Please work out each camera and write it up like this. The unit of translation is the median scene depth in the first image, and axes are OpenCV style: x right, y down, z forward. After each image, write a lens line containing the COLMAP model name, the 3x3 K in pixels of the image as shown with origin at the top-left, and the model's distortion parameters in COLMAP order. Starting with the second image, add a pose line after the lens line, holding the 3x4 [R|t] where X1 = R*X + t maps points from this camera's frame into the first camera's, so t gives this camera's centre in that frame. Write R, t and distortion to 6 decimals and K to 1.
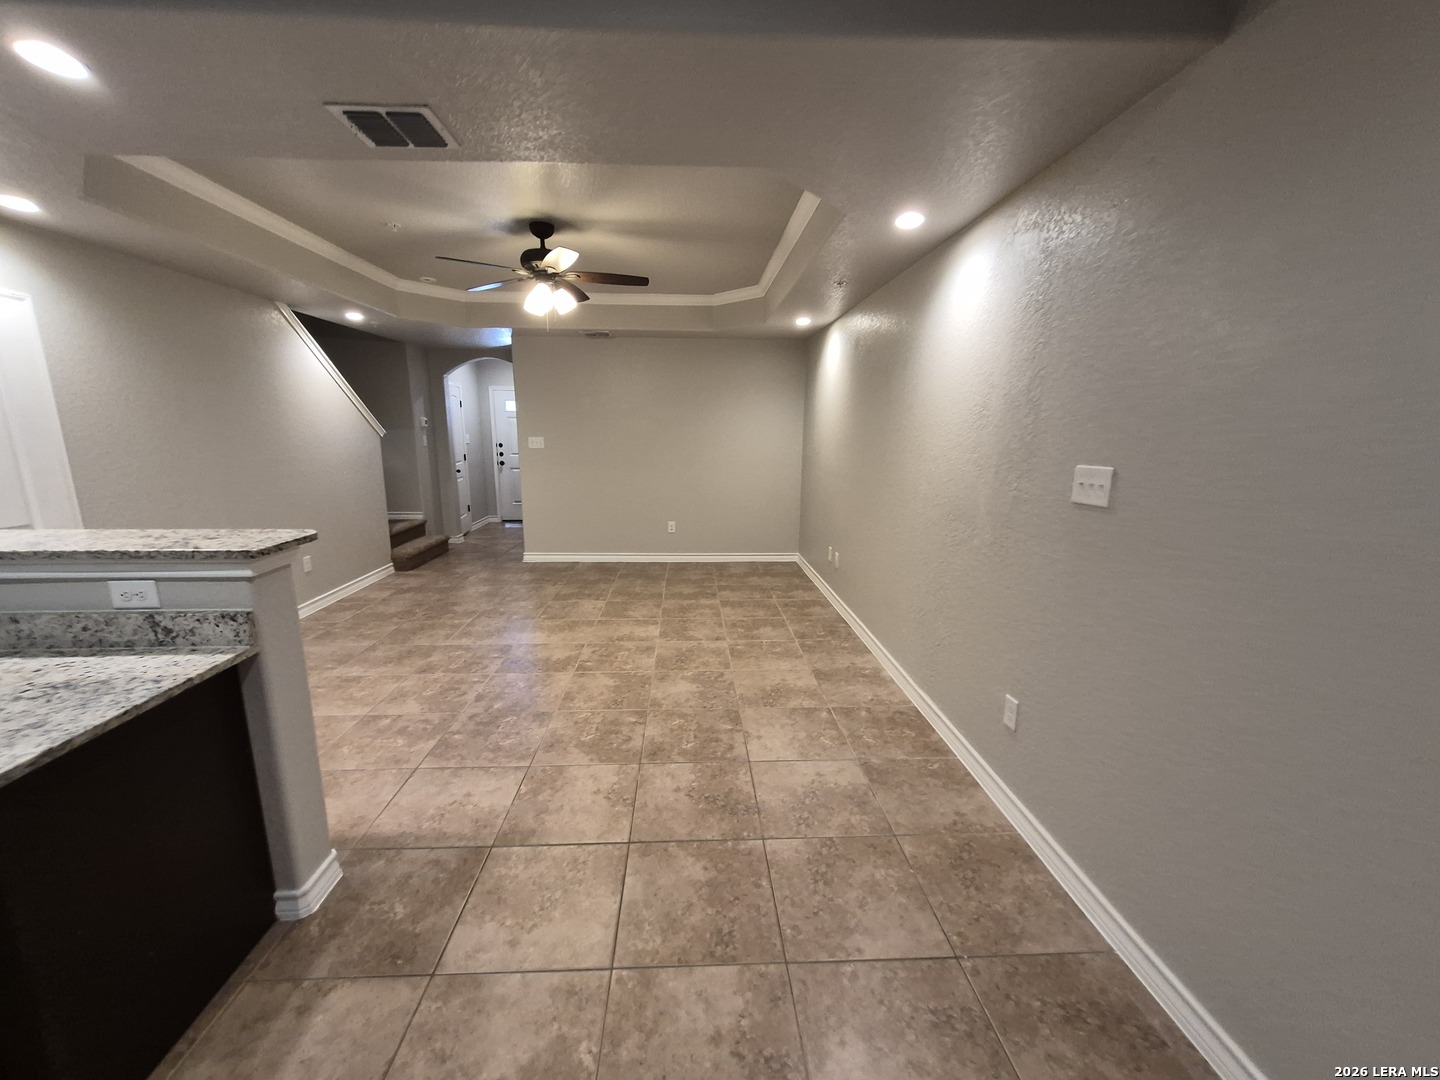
lens RADIAL K [[564.9, 0, 707.7], [0, 564.9, 545.9], [0, 0, 1]] dist [0.011259, -0.002043]
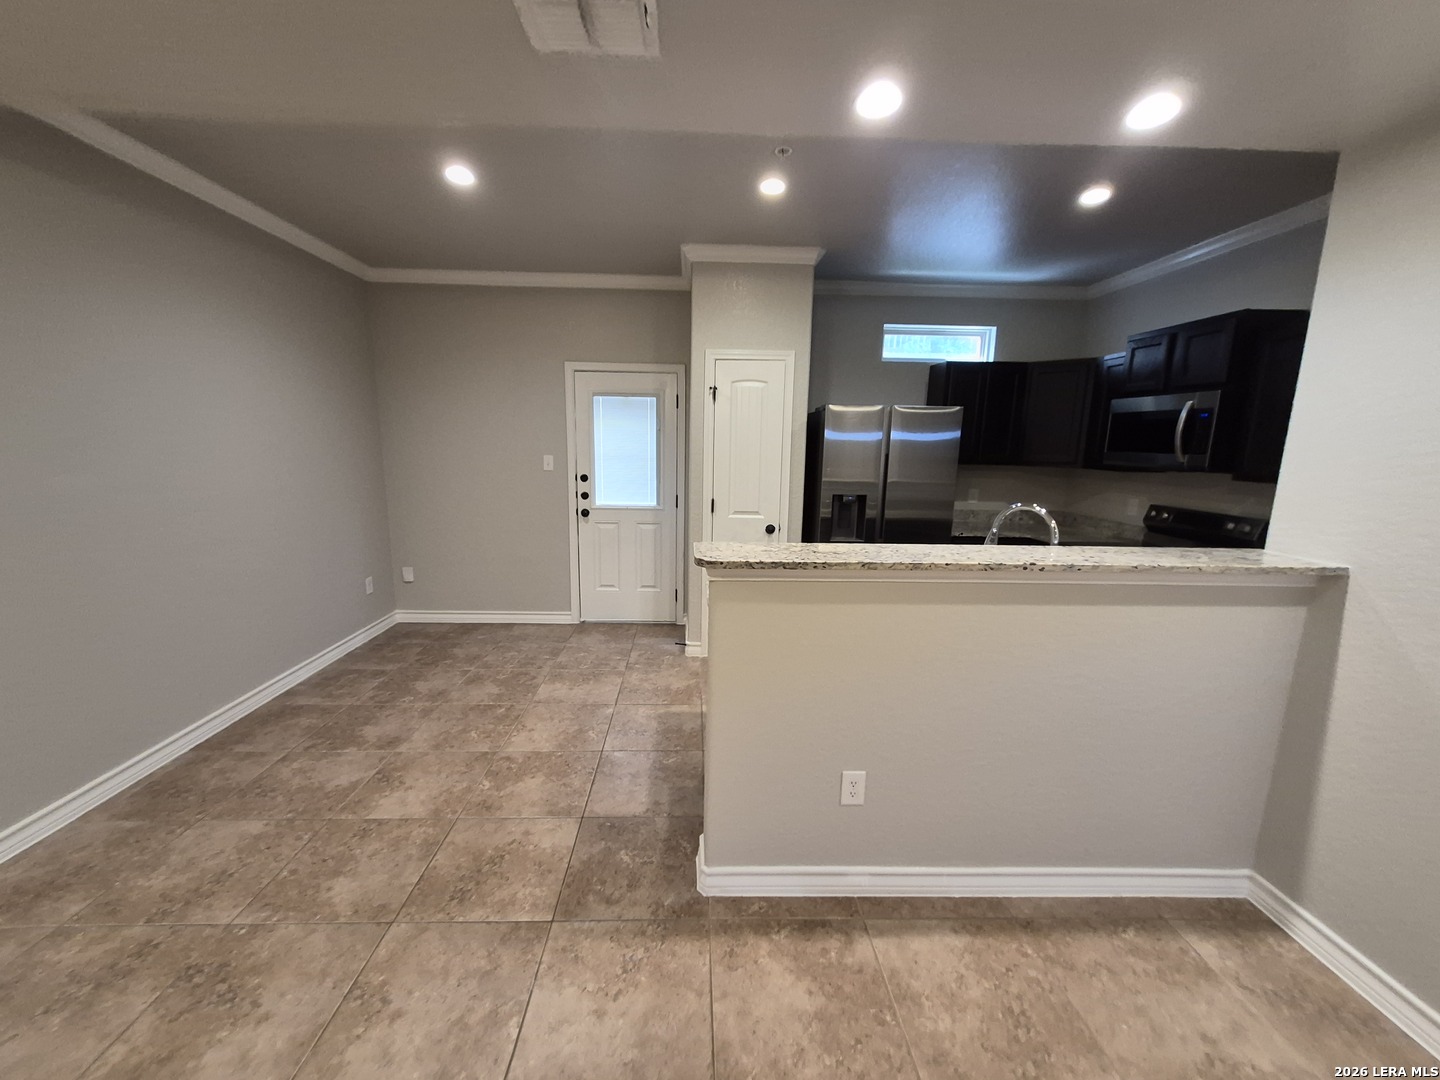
lens RADIAL K [[564.9, 0, 709.0], [0, 564.9, 544.6], [0, 0, 1]] dist [0.011259, -0.002043]
pose [[-0.999628, -0.027143, 0.002594, -0.410539], [-0.024213, 0.927395, 0.373298, -0.227825], [-0.012538, 0.373096, -0.927708, 1.076662]]
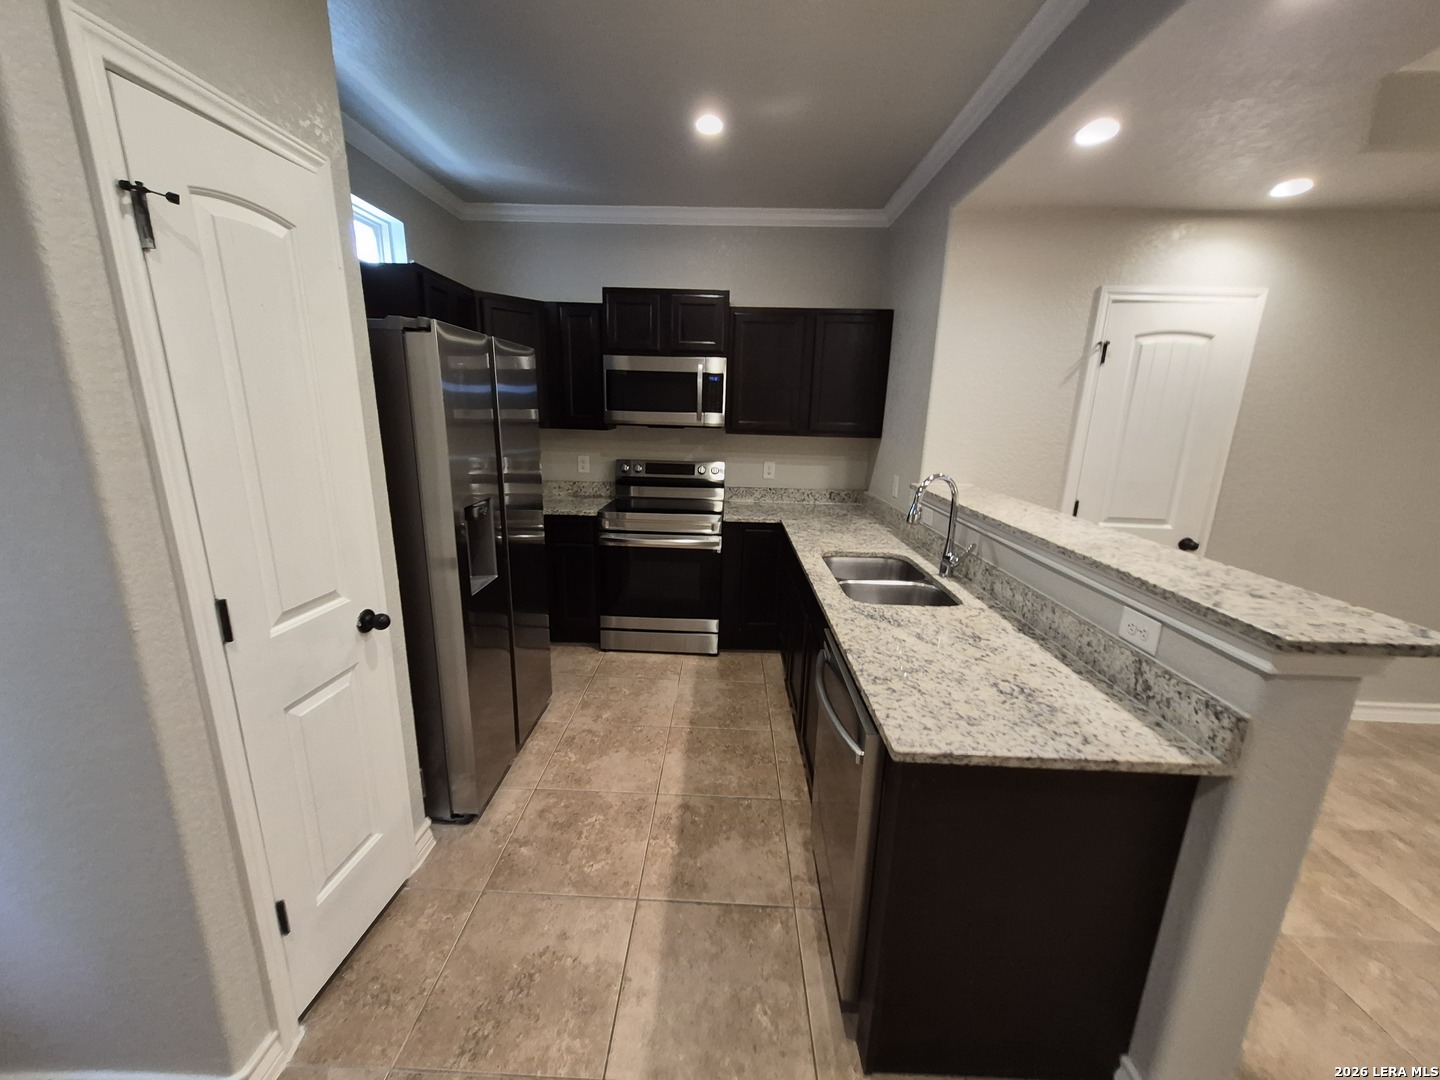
lens RADIAL K [[564.9, 0, 708.0], [0, 564.9, 545.6], [0, 0, 1]] dist [0.011259, -0.002043]
pose [[-0.071608, 0.230421, -0.970453, -0.082575], [-0.224274, 0.944316, 0.240764, -0.048120], [0.971892, 0.234888, -0.015943, 0.181483]]
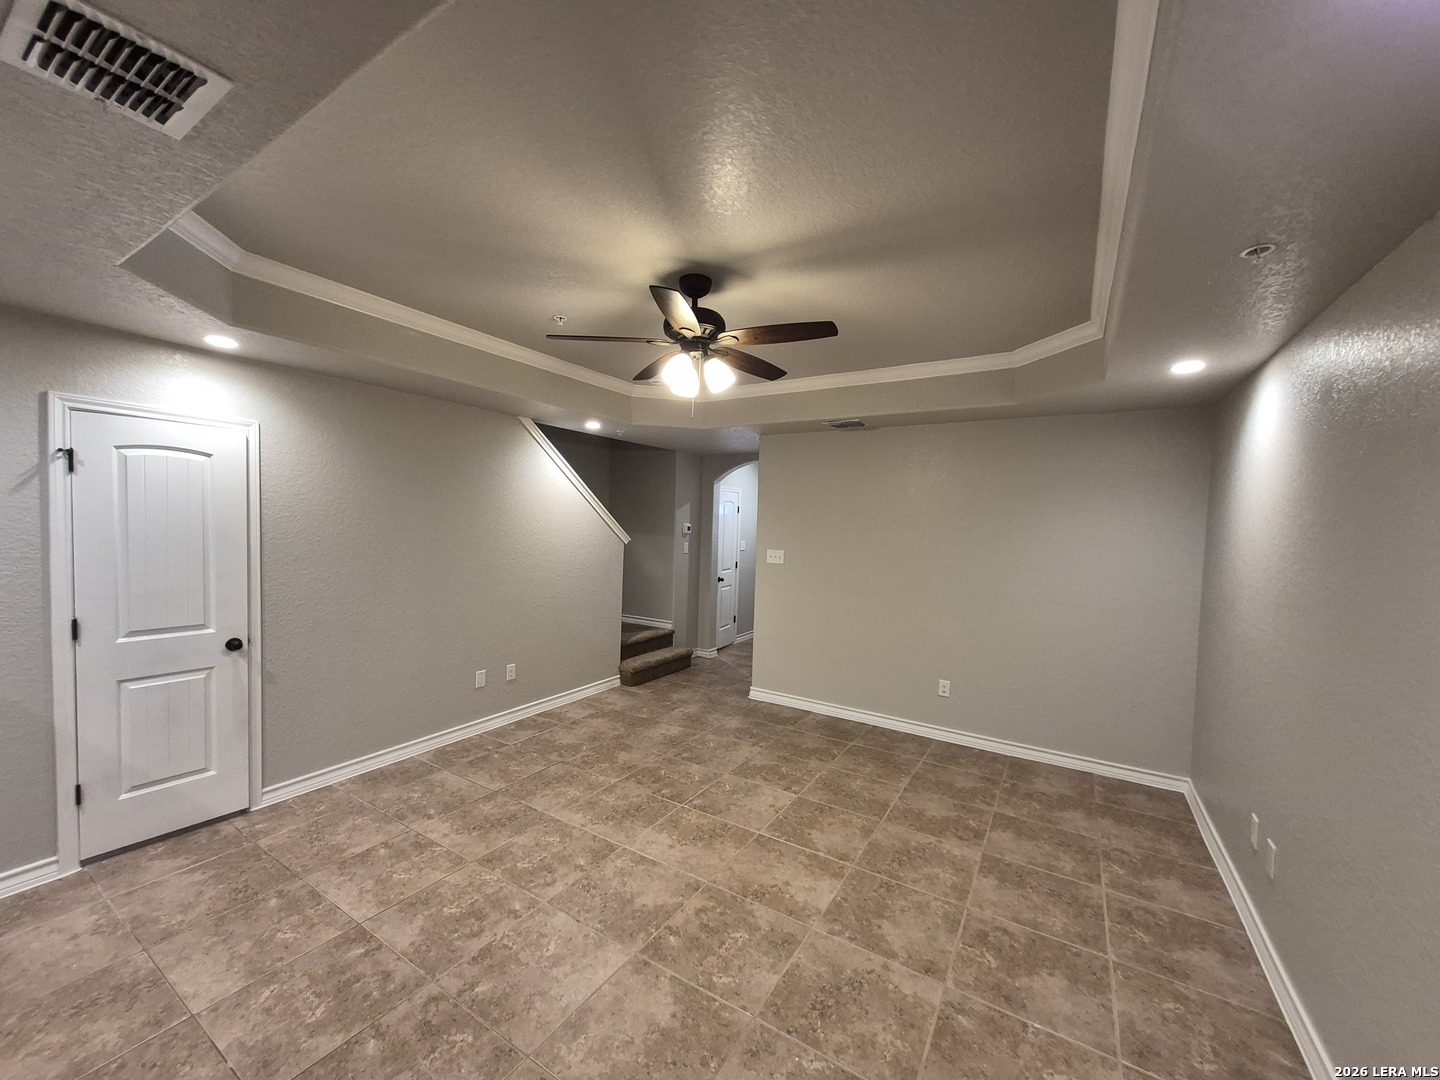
lens RADIAL K [[564.9, 0, 709.2], [0, 564.9, 544.3], [0, 0, 1]] dist [0.011259, -0.002043]
pose [[0.822551, 0.038898, -0.567359, 0.174459], [-0.138803, 0.981218, -0.133962, -0.151710], [0.551492, 0.188942, 0.812501, 0.545206]]
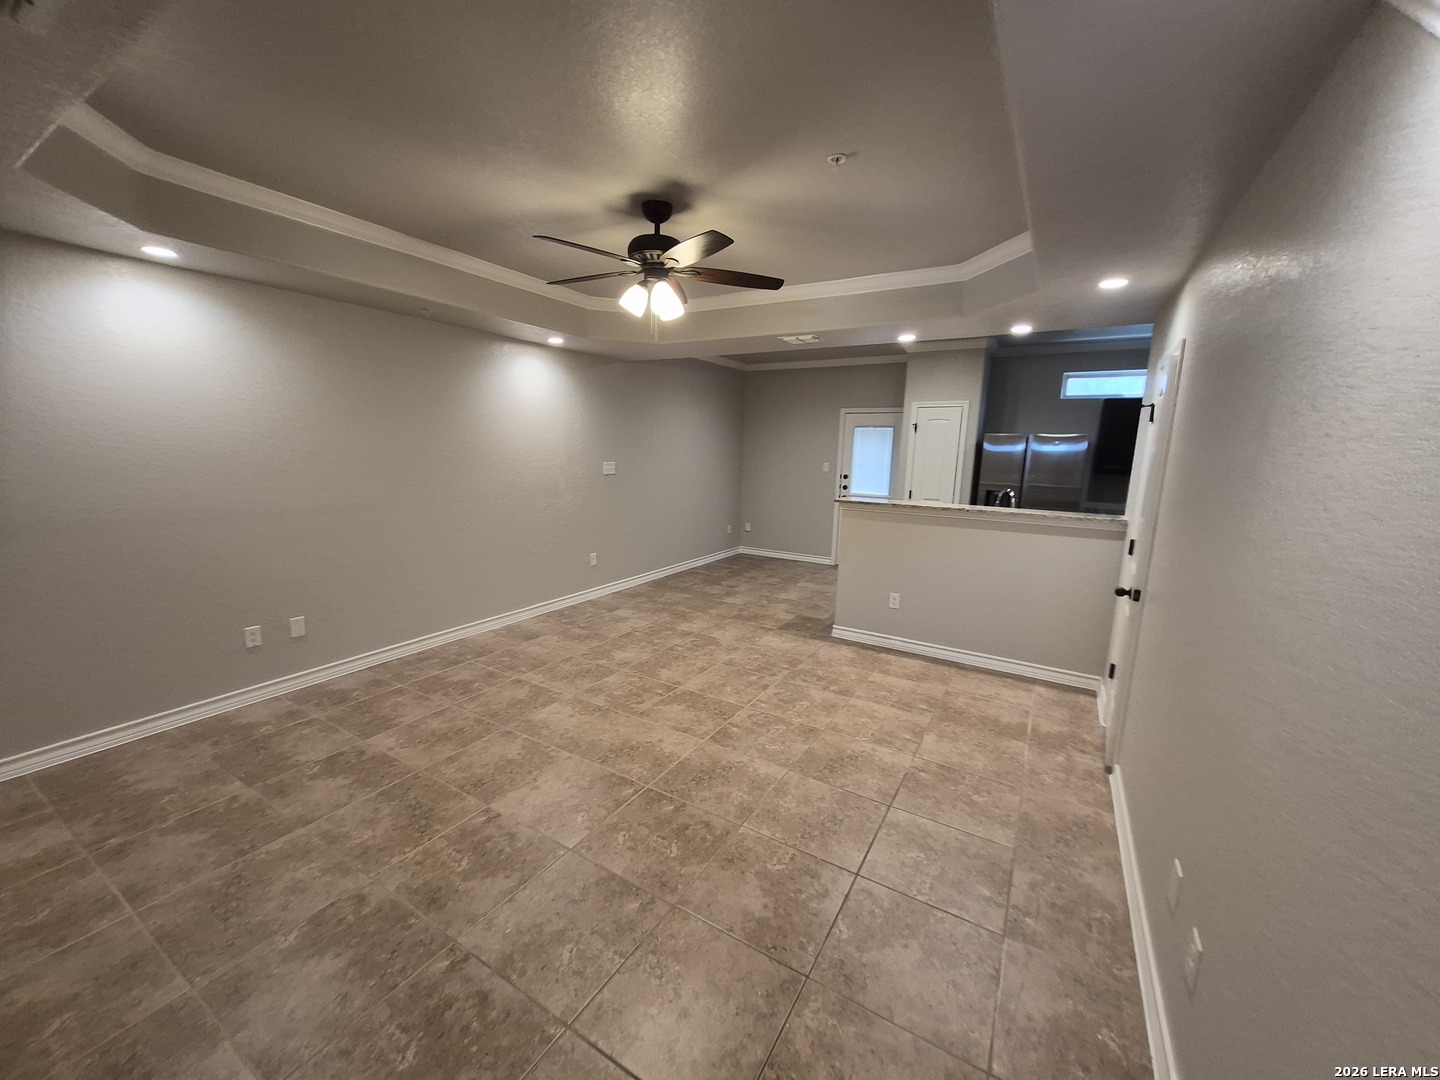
lens RADIAL K [[564.9, 0, 708.2], [0, 564.9, 551.1], [0, 0, 1]] dist [0.011259, -0.002043]
pose [[-0.830783, -0.126177, 0.542105, -0.952346], [0.086659, 0.932766, 0.349911, -0.441053], [-0.549808, 0.337679, -0.763992, 1.960100]]
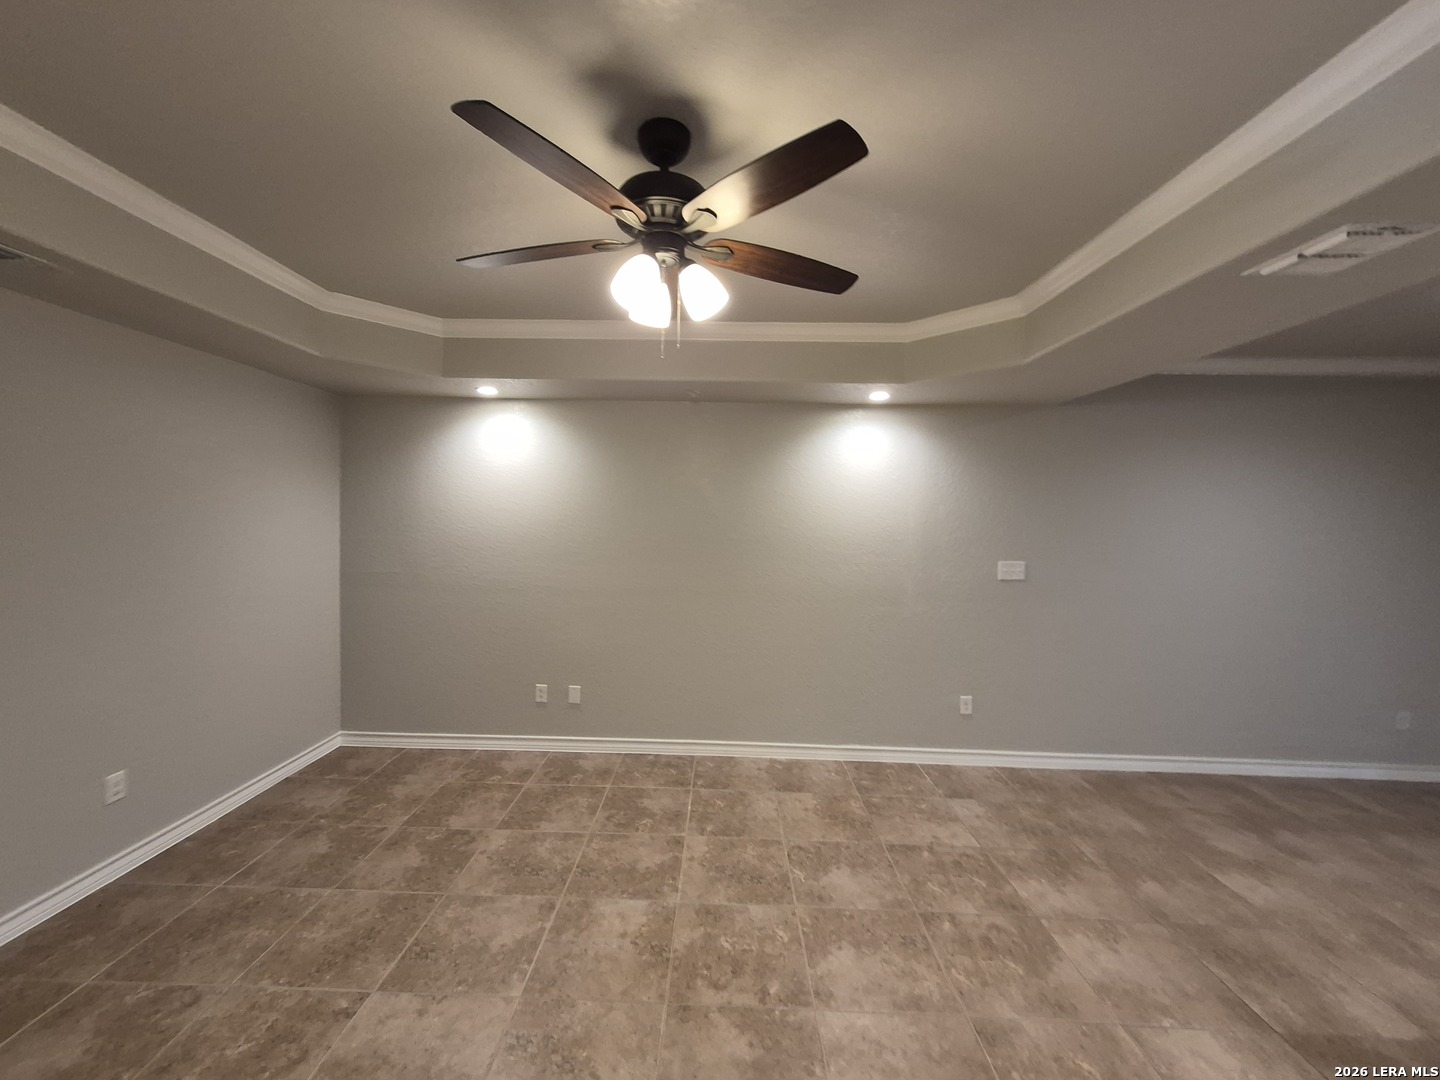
lens RADIAL K [[564.9, 0, 708.0], [0, 564.9, 549.4], [0, 0, 1]] dist [0.011259, -0.002043]
pose [[0.068233, -0.059517, 0.995893, -0.872430], [0.186016, 0.981474, 0.045911, -0.286424], [-0.980175, 0.182119, 0.078040, 1.129654]]
